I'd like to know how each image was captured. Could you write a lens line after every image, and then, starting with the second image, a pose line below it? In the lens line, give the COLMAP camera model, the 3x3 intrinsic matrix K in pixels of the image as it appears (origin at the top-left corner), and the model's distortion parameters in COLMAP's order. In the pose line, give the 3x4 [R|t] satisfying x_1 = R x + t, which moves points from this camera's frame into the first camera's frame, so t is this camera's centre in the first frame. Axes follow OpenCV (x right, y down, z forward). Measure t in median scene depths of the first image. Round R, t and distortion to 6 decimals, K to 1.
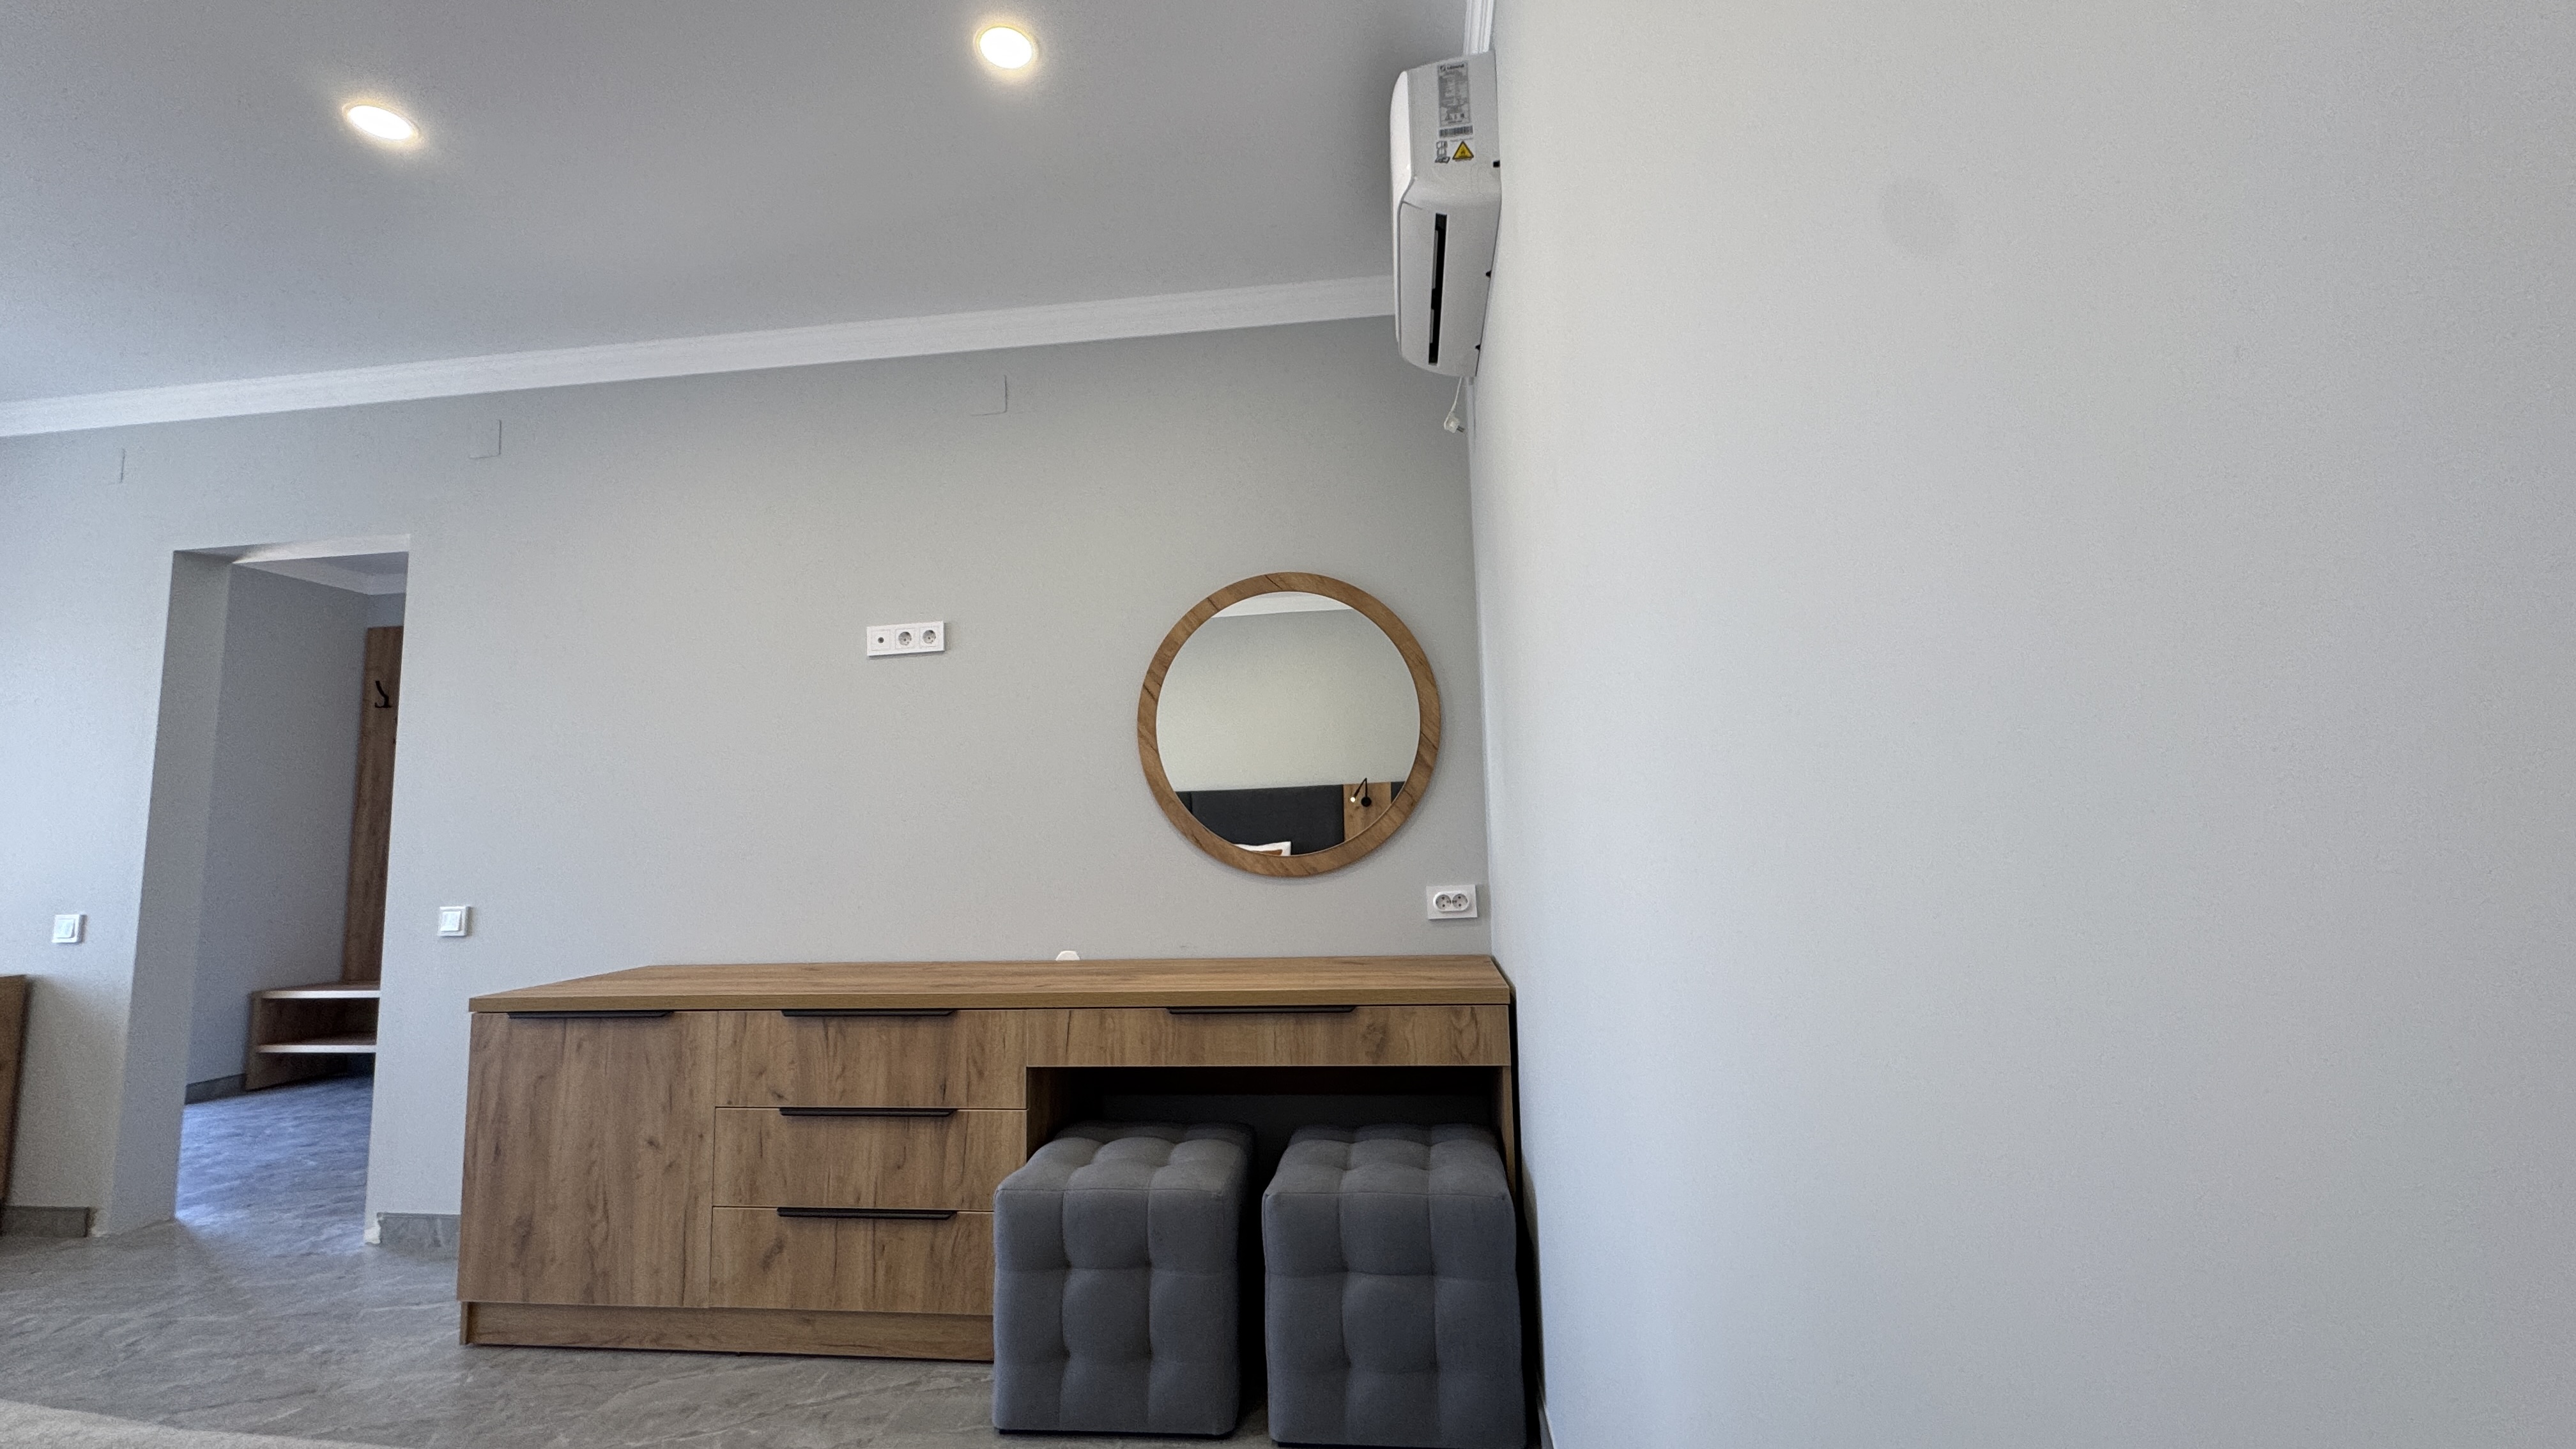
lens RADIAL K [[1028.8, 0, 1285.4], [0, 1028.8, 721.7], [0, 0, 1]] dist [-0.002626, 0.000008]
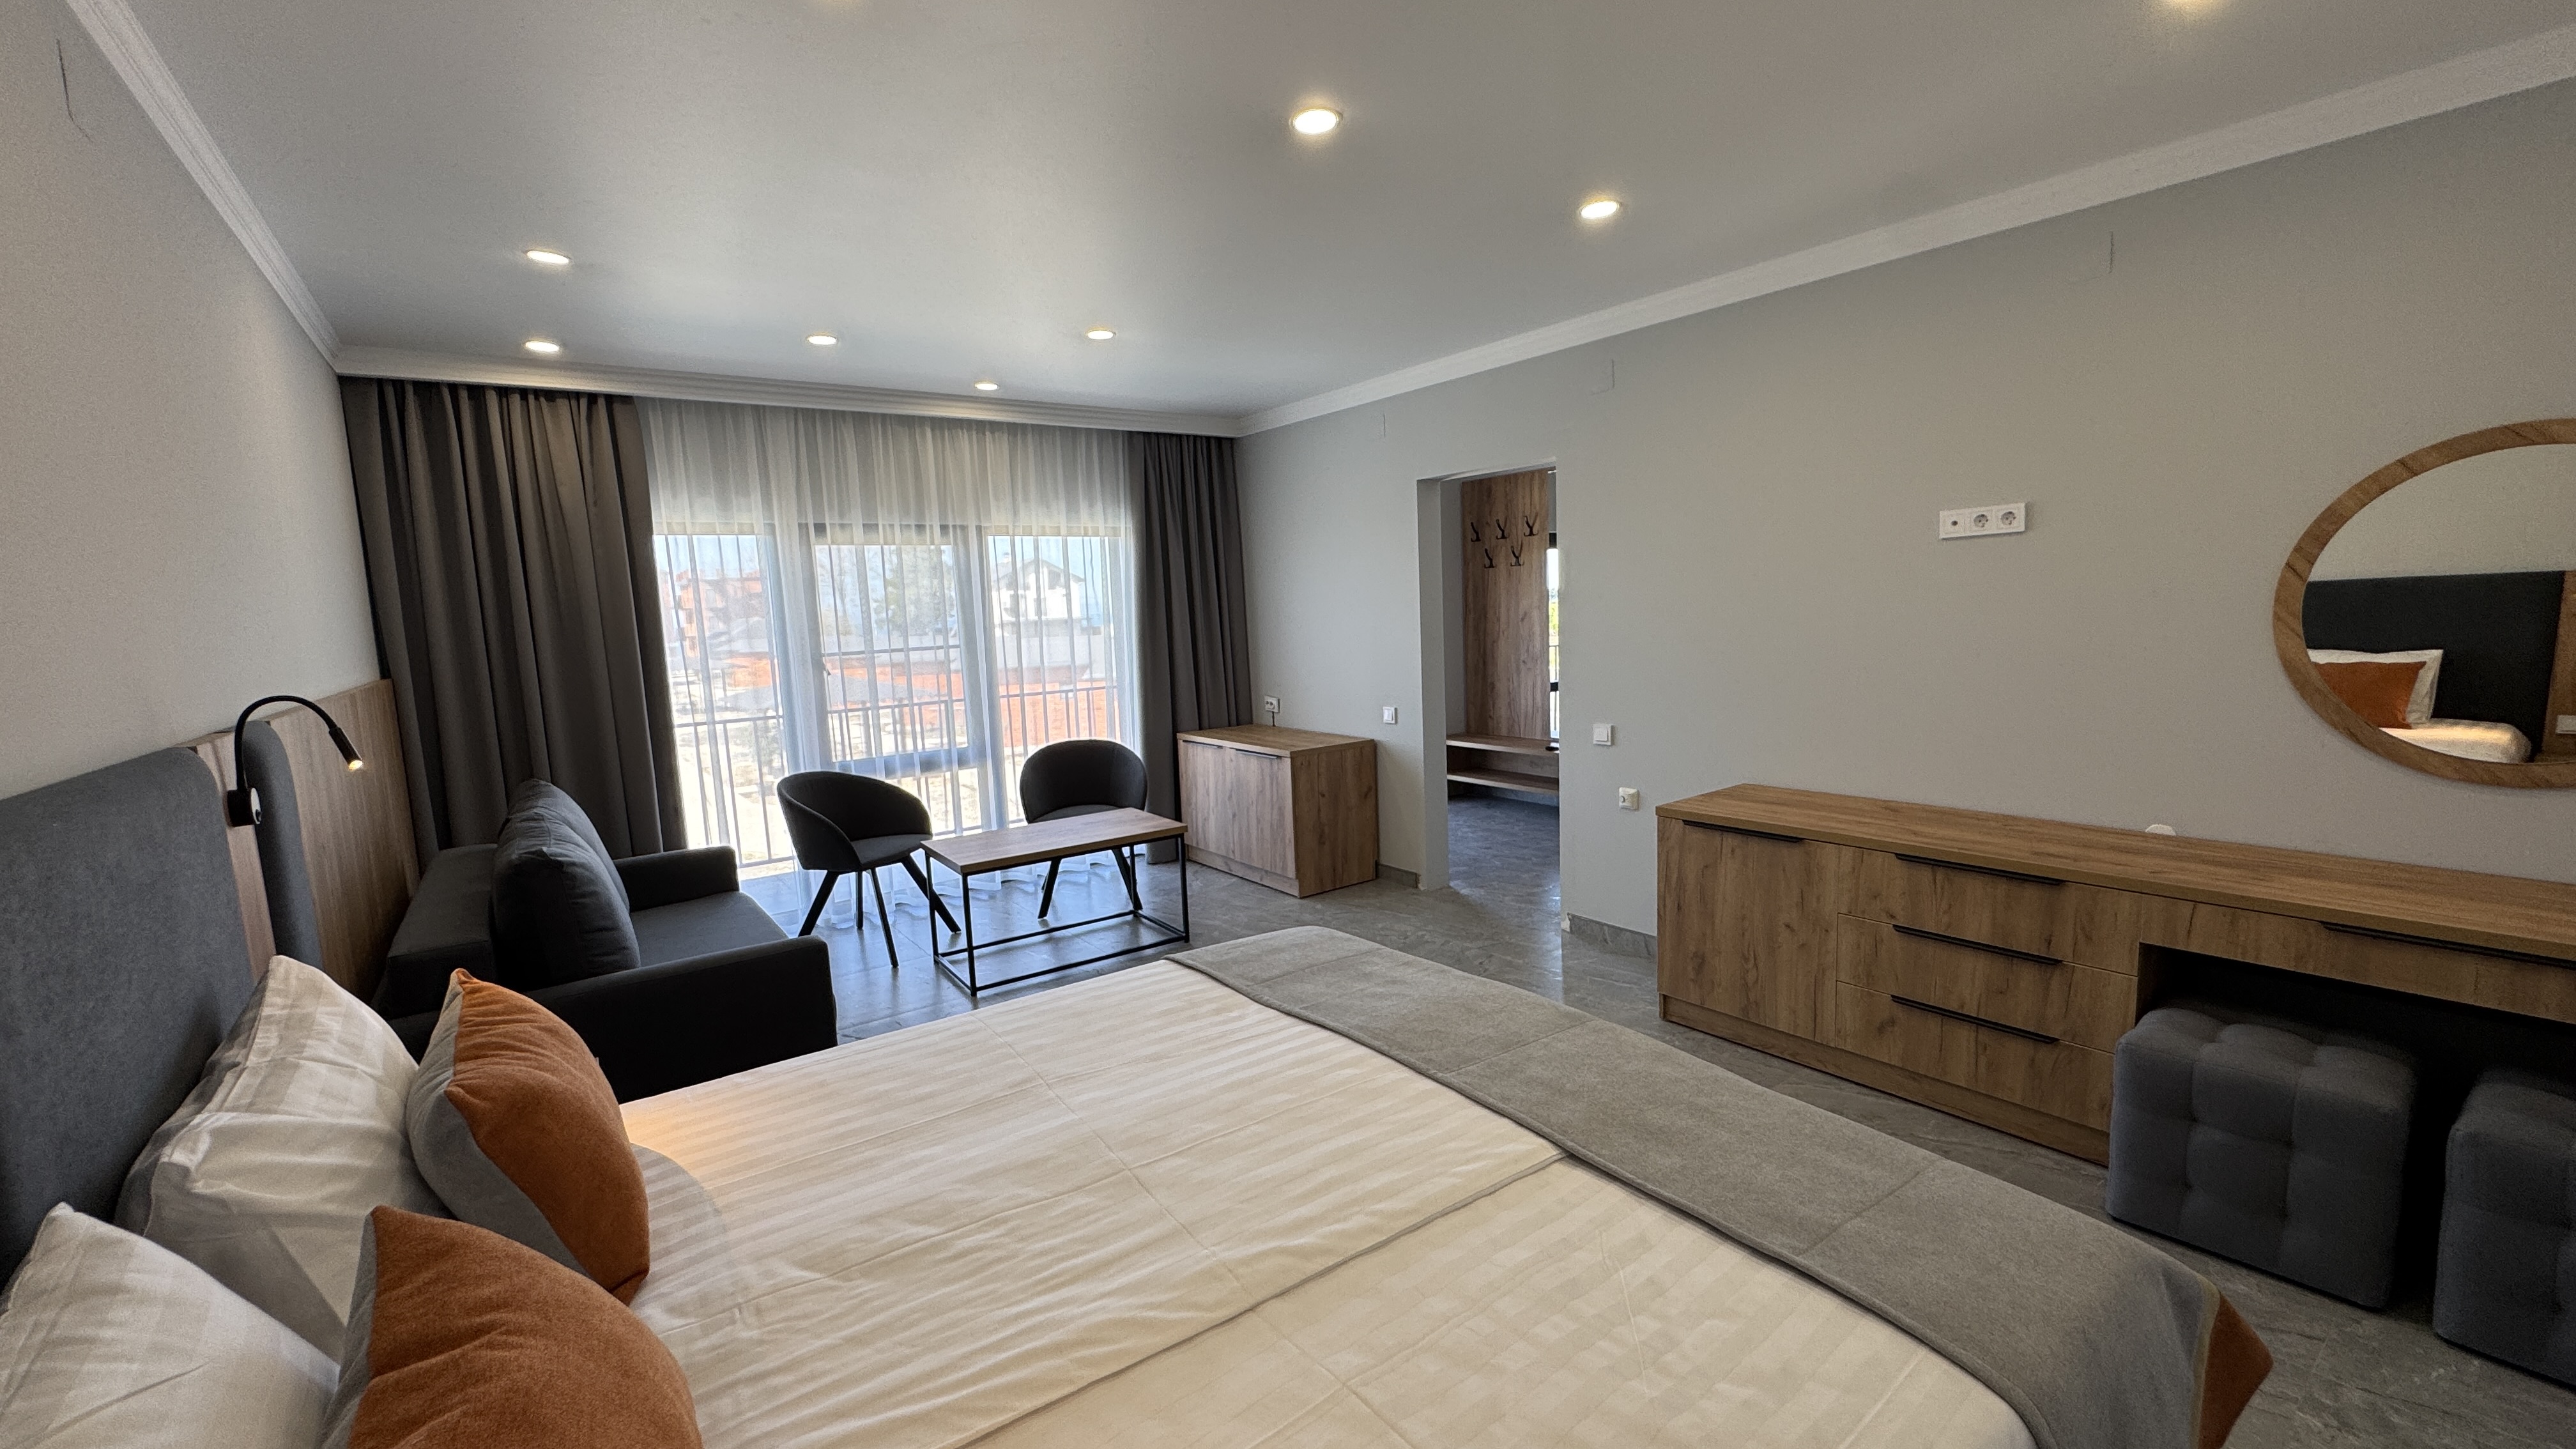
lens RADIAL K [[1028.8, 0, 1285.4], [0, 1028.8, 721.7], [0, 0, 1]] dist [-0.002626, 0.000008]
pose [[0.687981, 0.083545, -0.720903, -0.101152], [0.099684, 0.973058, 0.207898, -0.225263], [0.718850, -0.214892, 0.661118, -0.366816]]
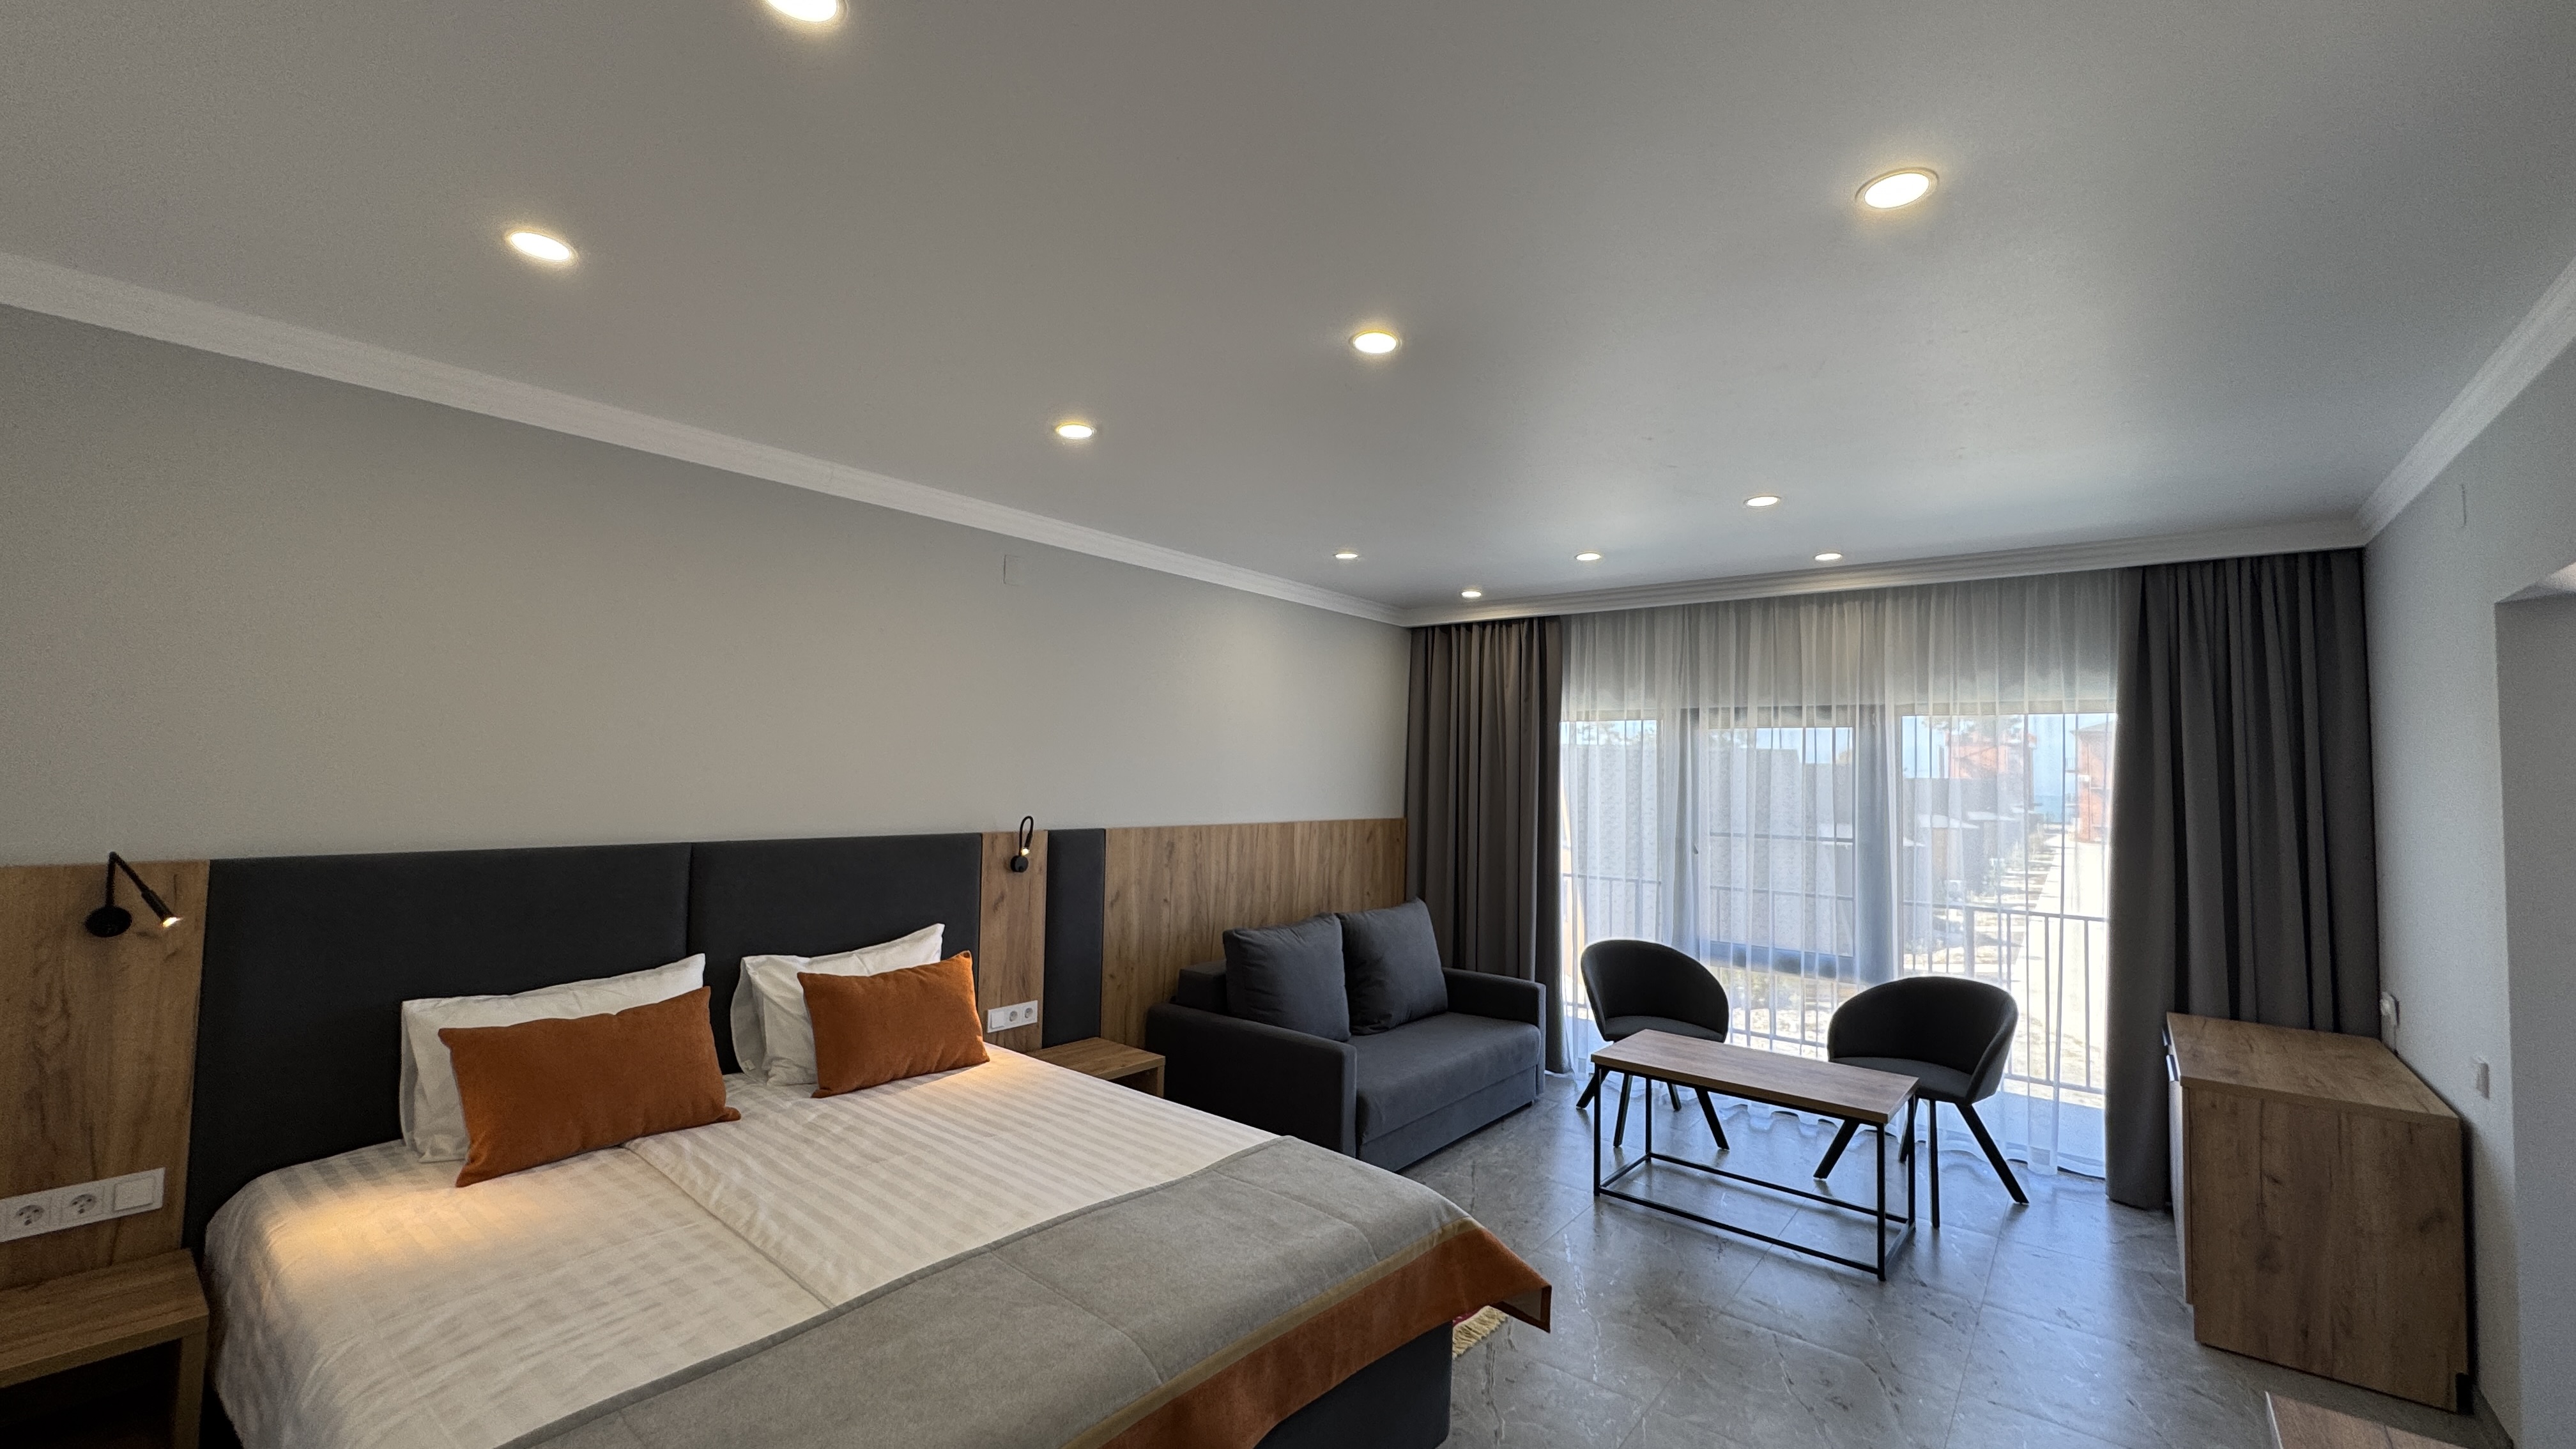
lens RADIAL K [[1032.8, 0, 1285.0], [0, 1032.8, 719.9], [0, 0, 1]] dist [-0.003601, 0.000340]
pose [[-0.528680, -0.027606, -0.848372, 0.054297], [0.082739, 0.993035, -0.083873, -0.135632], [0.844779, -0.114536, -0.522714, 0.907822]]
